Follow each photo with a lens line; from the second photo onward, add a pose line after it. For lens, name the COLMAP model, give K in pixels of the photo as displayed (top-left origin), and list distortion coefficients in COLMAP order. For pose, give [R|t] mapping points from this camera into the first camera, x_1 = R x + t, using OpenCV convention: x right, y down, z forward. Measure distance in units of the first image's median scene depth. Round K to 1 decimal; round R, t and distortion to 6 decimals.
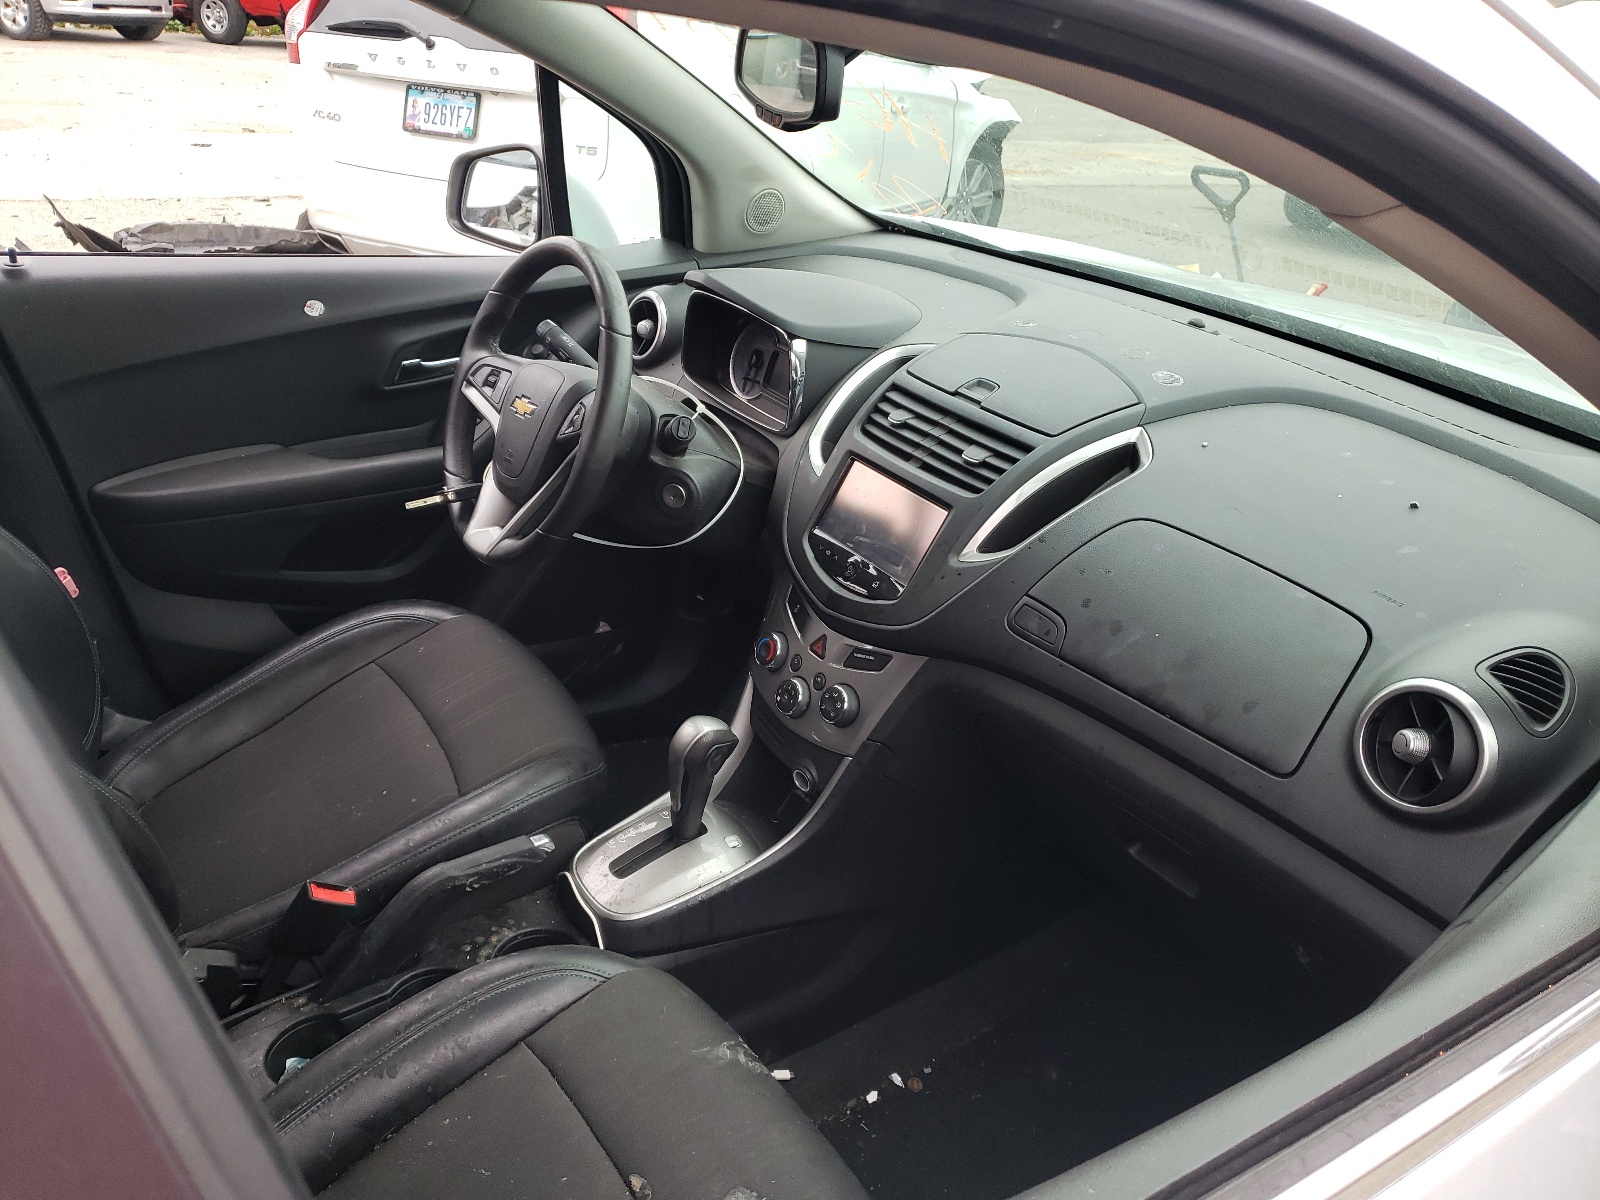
lens RADIAL K [[1206.7, 0, 800.0], [0, 1206.7, 600.0], [0, 0, 1]] dist [0.031616, -0.000649]
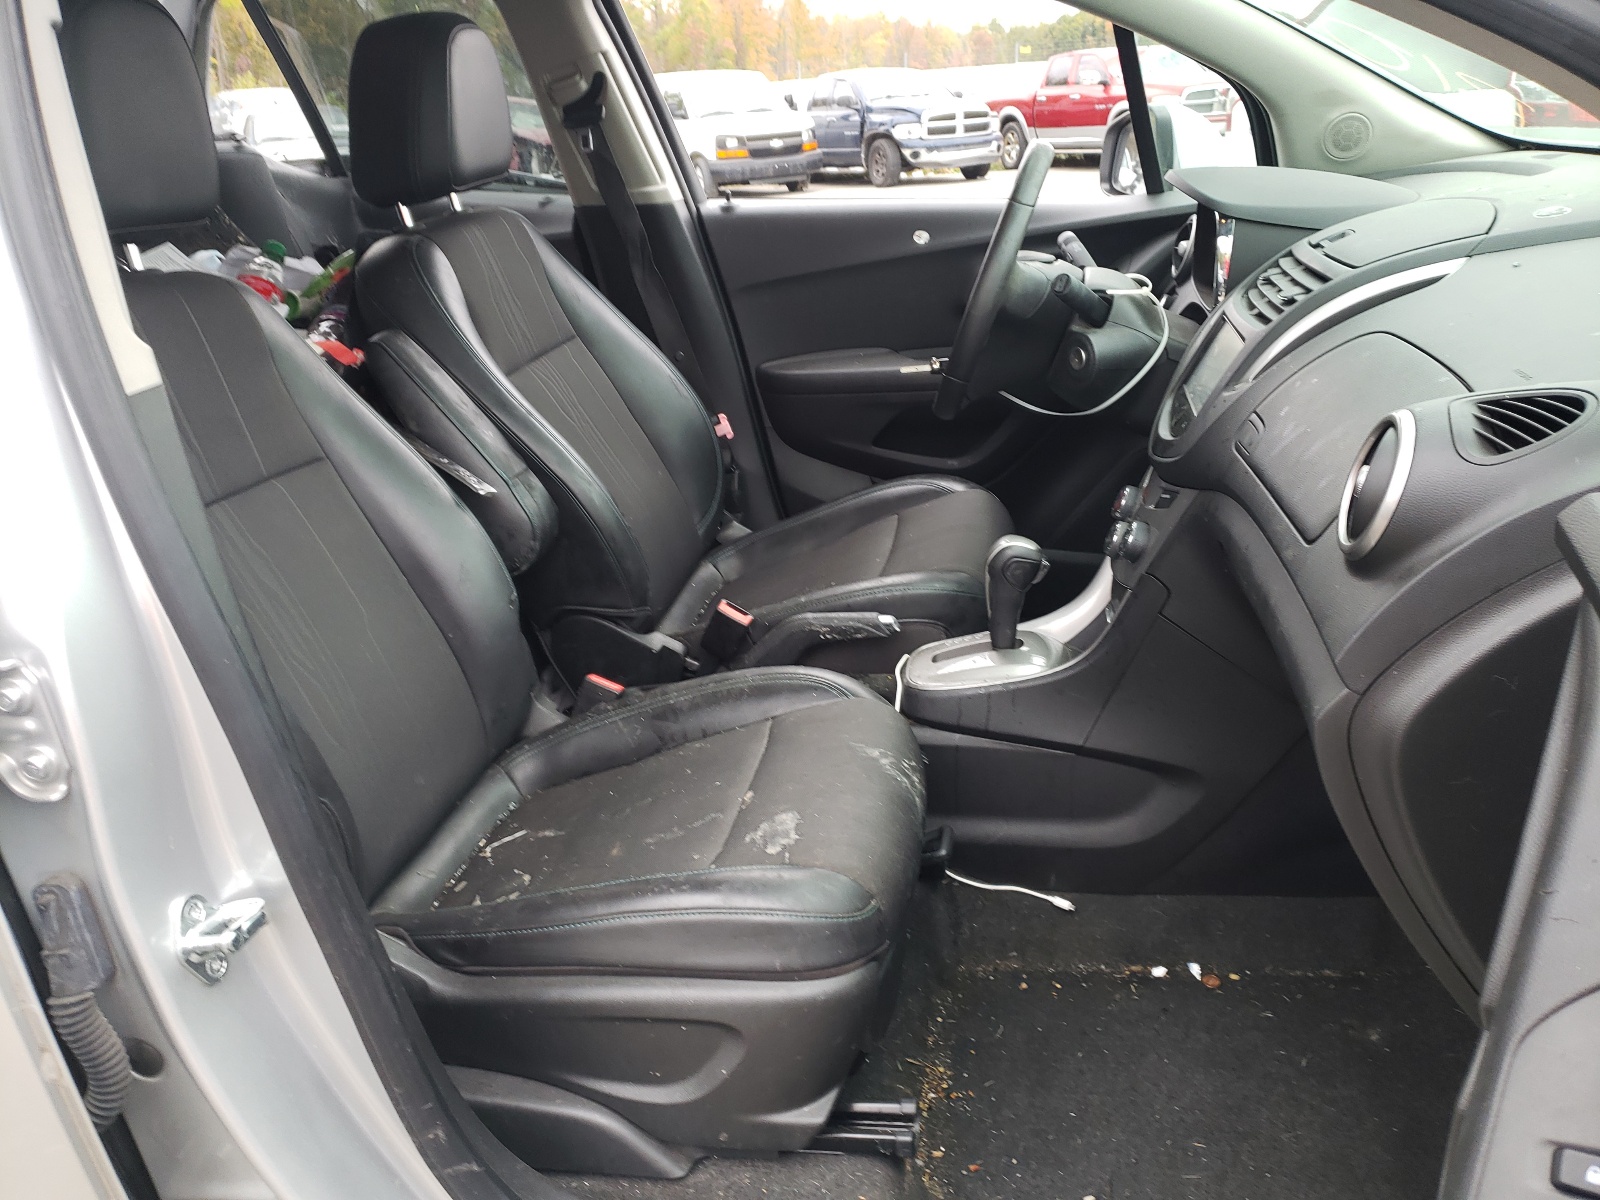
lens RADIAL K [[1221.4, 0, 800.0], [0, 1221.4, 600.0], [0, 0, 1]] dist [-0.002444, -0.000528]
pose [[0.720661, 0.150772, -0.676695, 0.472526], [-0.200161, 0.979750, 0.005129, 0.164728], [0.663765, 0.131752, 0.736246, 0.031350]]
